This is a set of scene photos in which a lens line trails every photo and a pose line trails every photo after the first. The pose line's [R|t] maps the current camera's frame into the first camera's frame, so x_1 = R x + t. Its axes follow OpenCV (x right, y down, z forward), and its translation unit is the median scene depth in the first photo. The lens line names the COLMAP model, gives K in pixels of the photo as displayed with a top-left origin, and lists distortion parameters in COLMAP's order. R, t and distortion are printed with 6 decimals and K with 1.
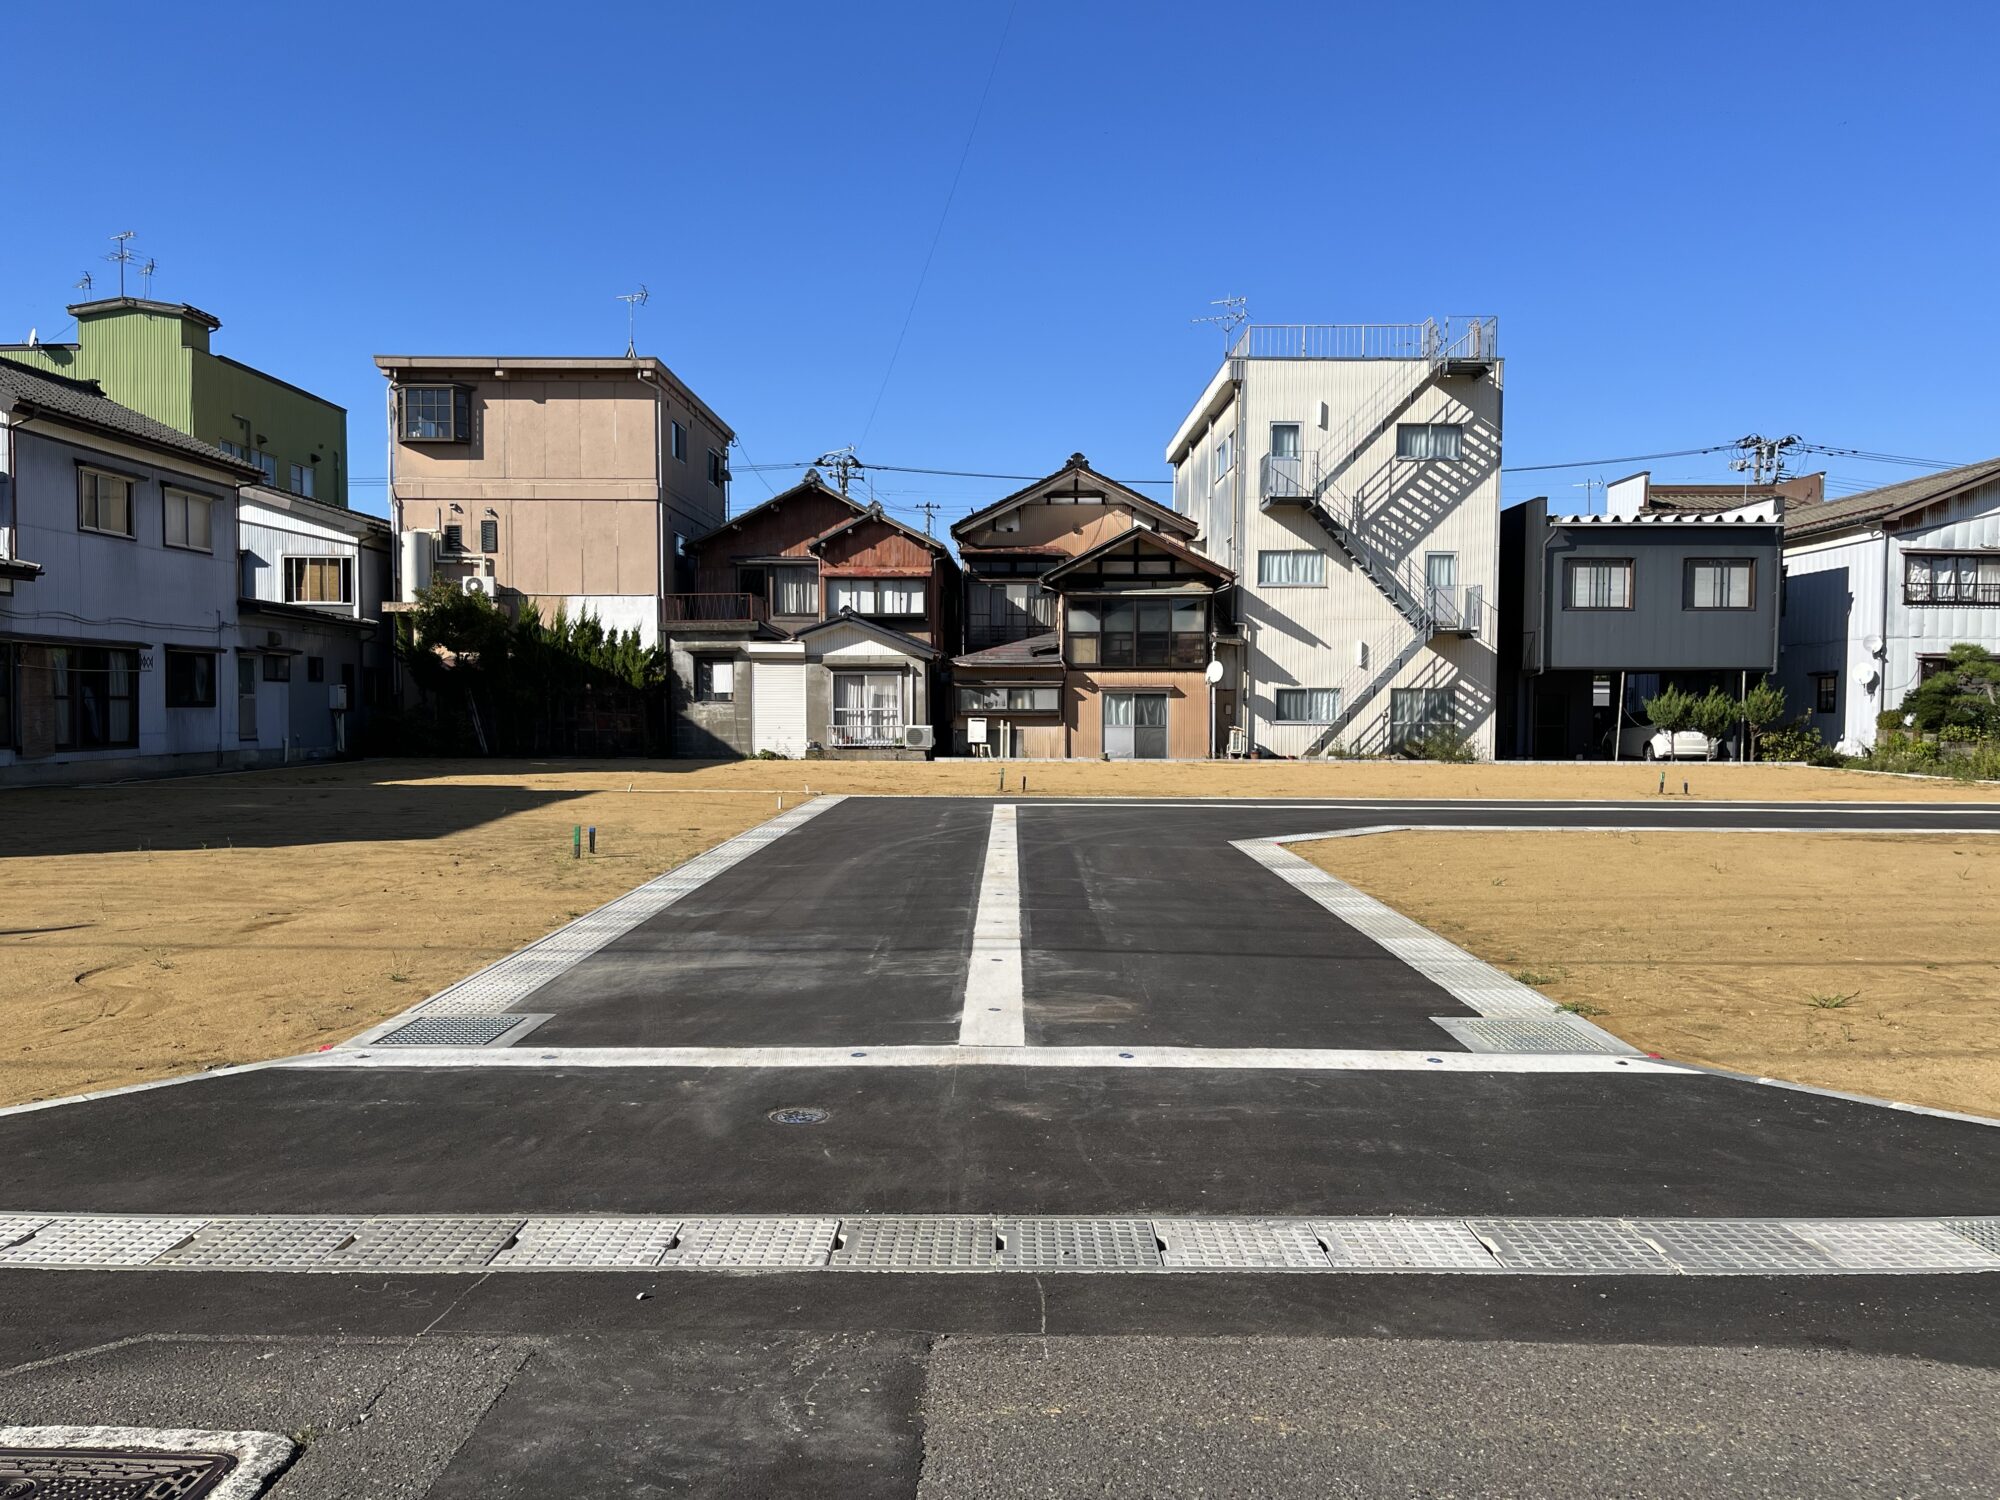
lens RADIAL K [[1519.9, 0, 1008.2], [0, 1519.9, 756.5], [0, 0, 1]] dist [0.062556, -0.062111]
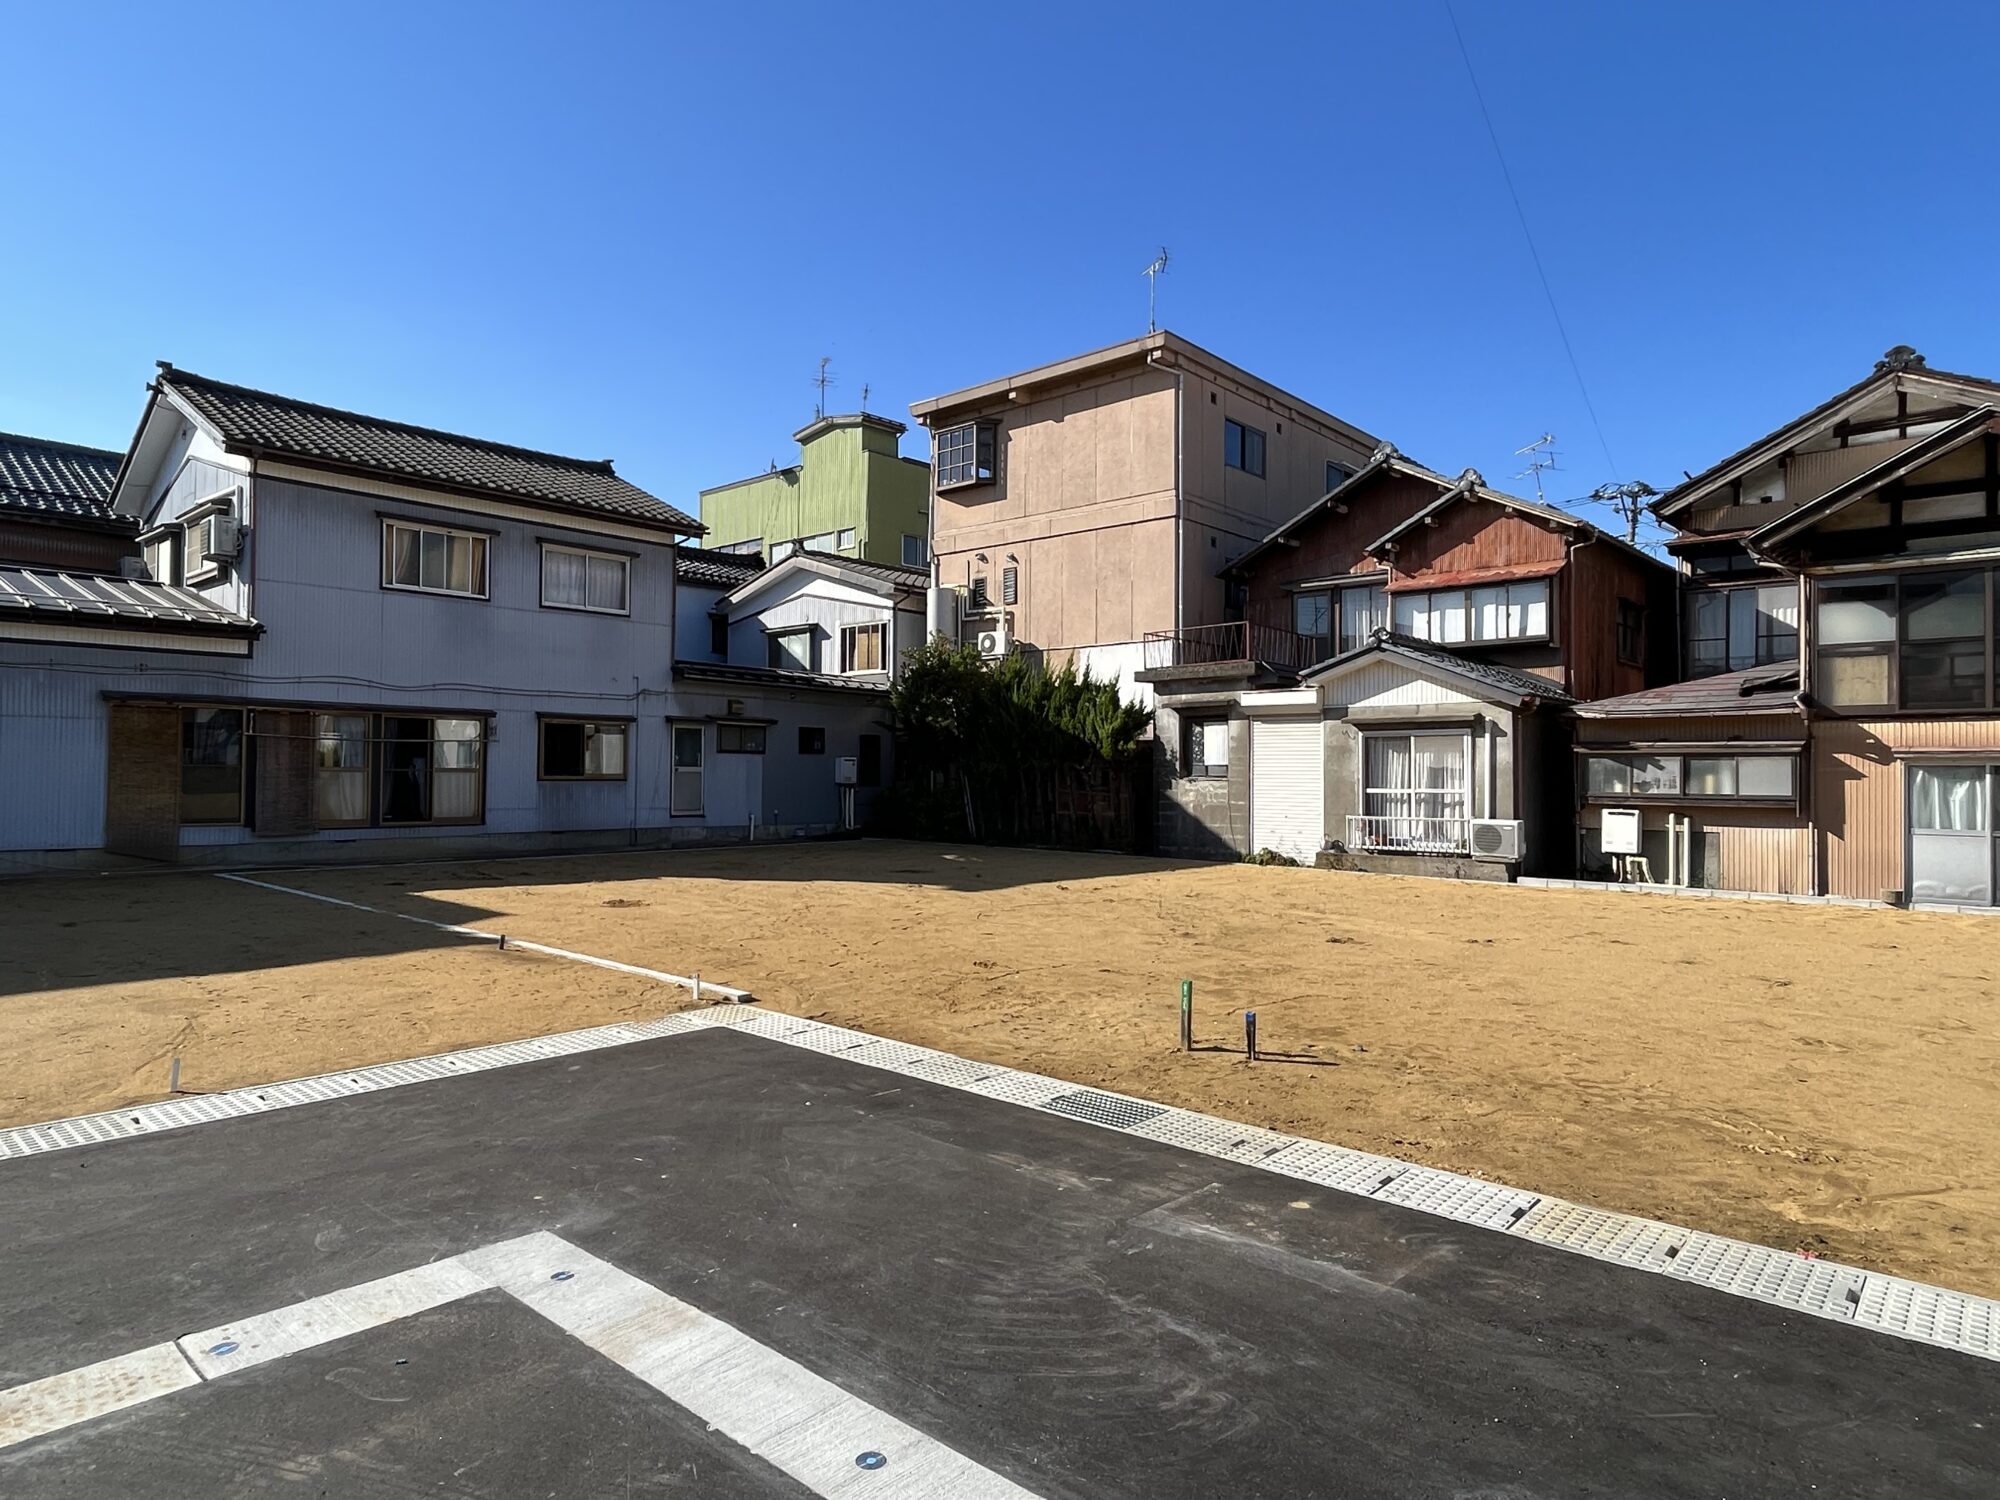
lens RADIAL K [[1159.4, 0, 981.8], [0, 1159.4, 760.2], [0, 0, 1]] dist [0.000299, -0.003312]
pose [[0.743064, -0.003571, -0.669211, 0.090424], [-0.029225, 0.998859, -0.037780, -0.020116], [0.668582, 0.047630, 0.742111, 0.516318]]
